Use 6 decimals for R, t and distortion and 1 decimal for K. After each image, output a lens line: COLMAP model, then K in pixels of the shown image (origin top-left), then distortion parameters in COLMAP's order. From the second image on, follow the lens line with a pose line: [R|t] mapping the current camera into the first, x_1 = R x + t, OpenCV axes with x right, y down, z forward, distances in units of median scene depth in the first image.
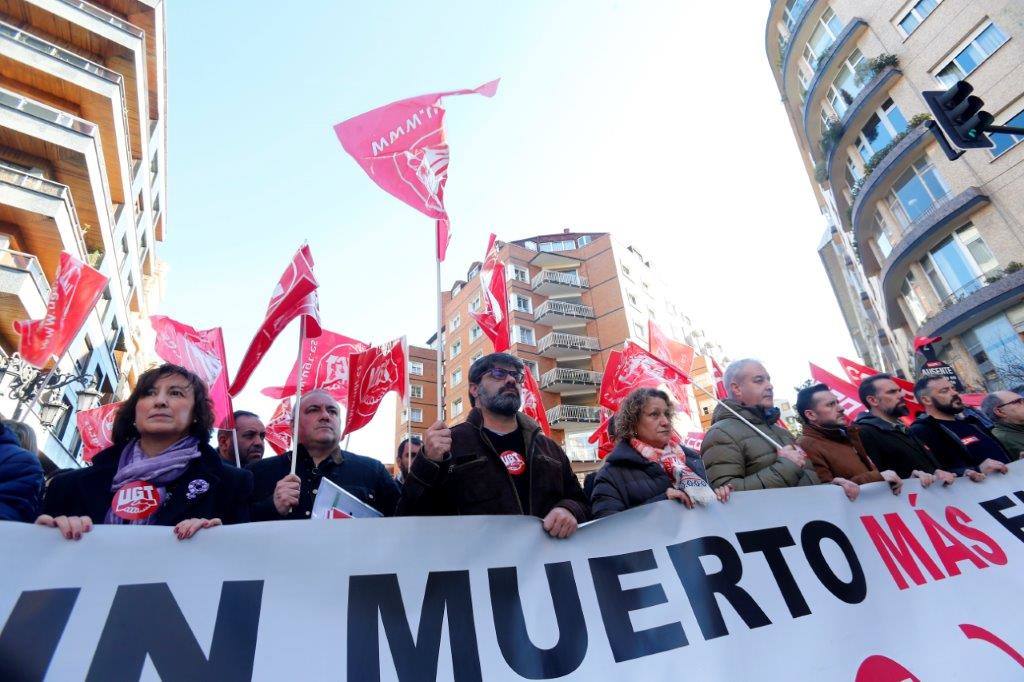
lens RADIAL K [[466.5, 0, 516.4], [0, 466.5, 343.1], [0, 0, 1]] dist [-0.057695, 0.023155]
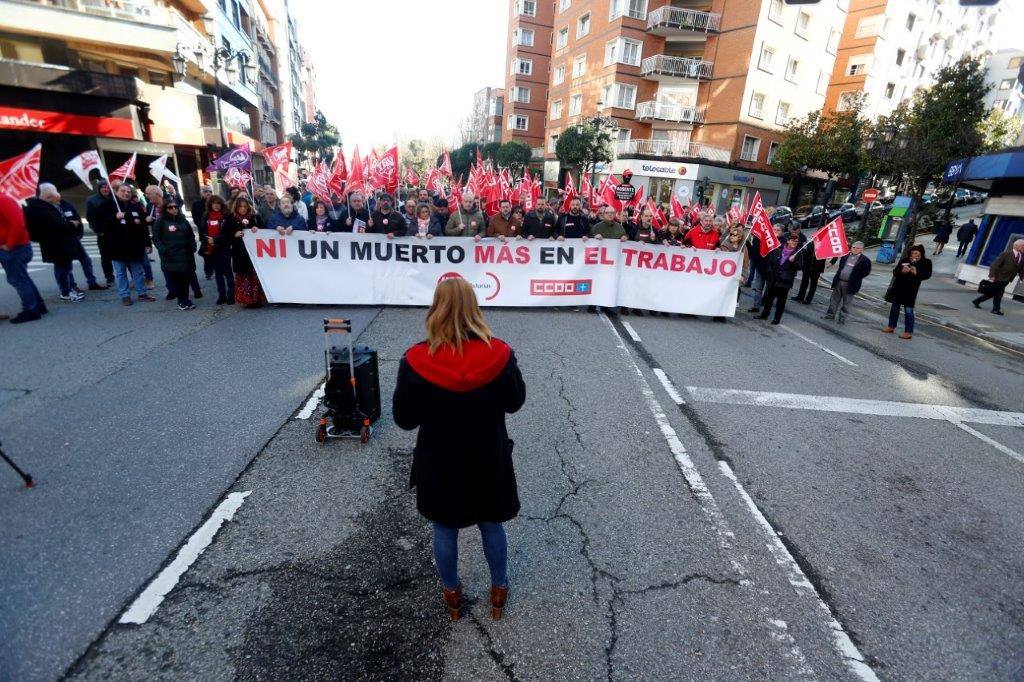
lens RADIAL K [[466.5, 0, 516.4], [0, 466.5, 343.1], [0, 0, 1]] dist [-0.057695, 0.023155]
pose [[0.959781, 0.212103, -0.183939, 0.249247], [-0.020245, 0.705749, 0.708173, -0.235913], [0.280020, -0.675967, 0.681658, -0.279135]]
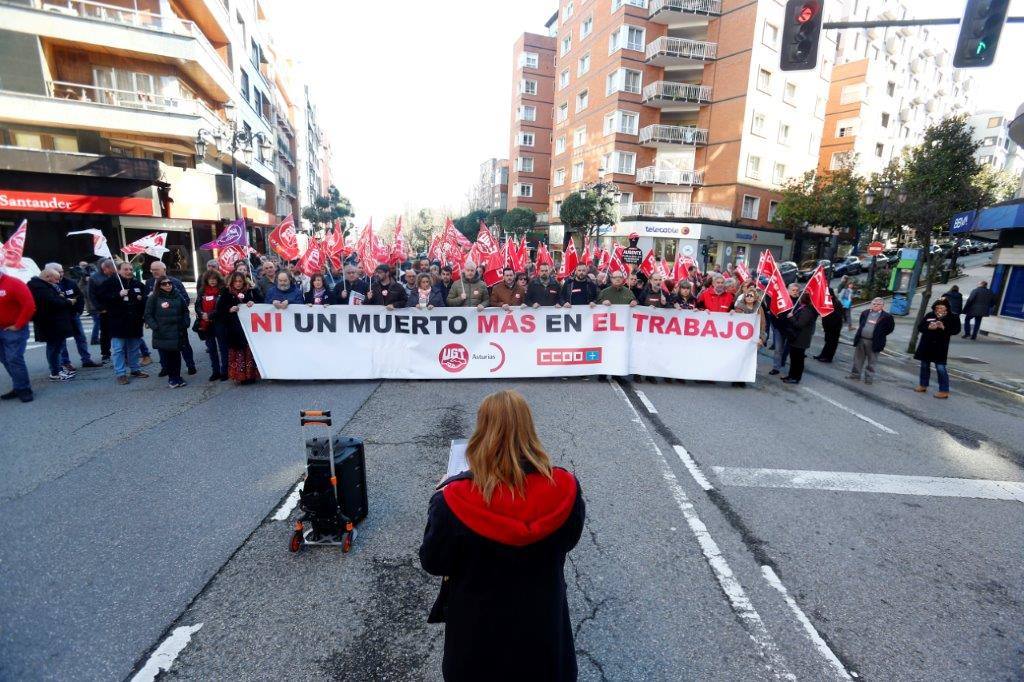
lens RADIAL K [[466.5, 0, 516.4], [0, 466.5, 343.1], [0, 0, 1]] dist [-0.057695, 0.023155]
pose [[0.959821, 0.163551, -0.228025, 0.244810], [0.010645, 0.790785, 0.612001, -0.225568], [0.280413, -0.589839, 0.757271, -0.248851]]
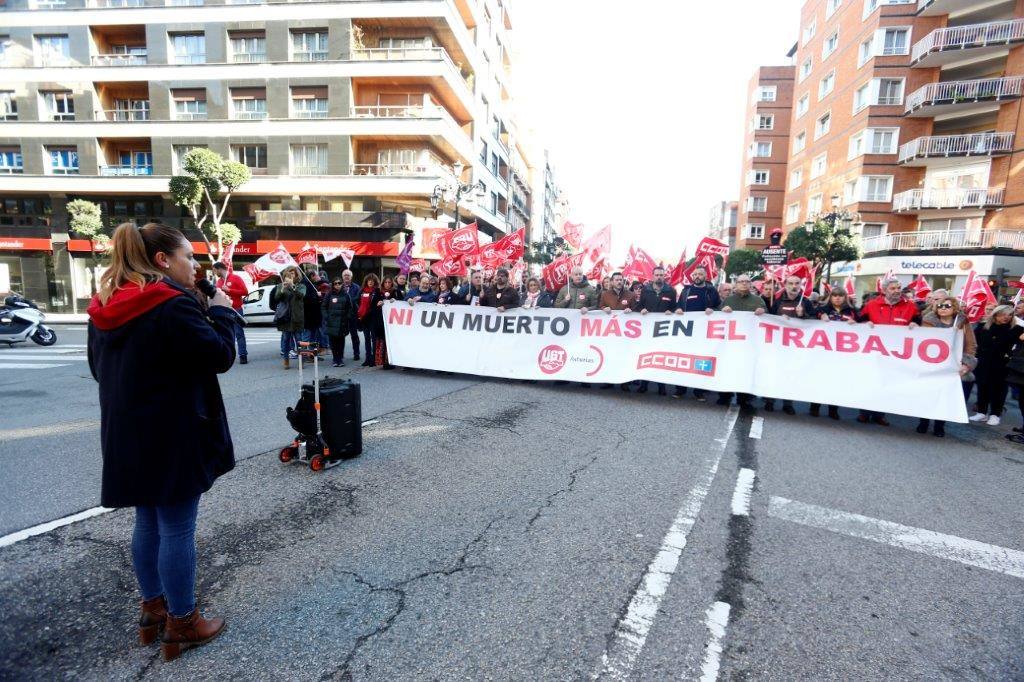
lens RADIAL K [[466.5, 0, 516.4], [0, 466.5, 343.1], [0, 0, 1]] dist [-0.057695, 0.023155]
pose [[0.727336, 0.184619, -0.660983, 0.365597], [0.209072, 0.857747, 0.469637, -0.163996], [0.653660, -0.479776, 0.585271, -0.203957]]
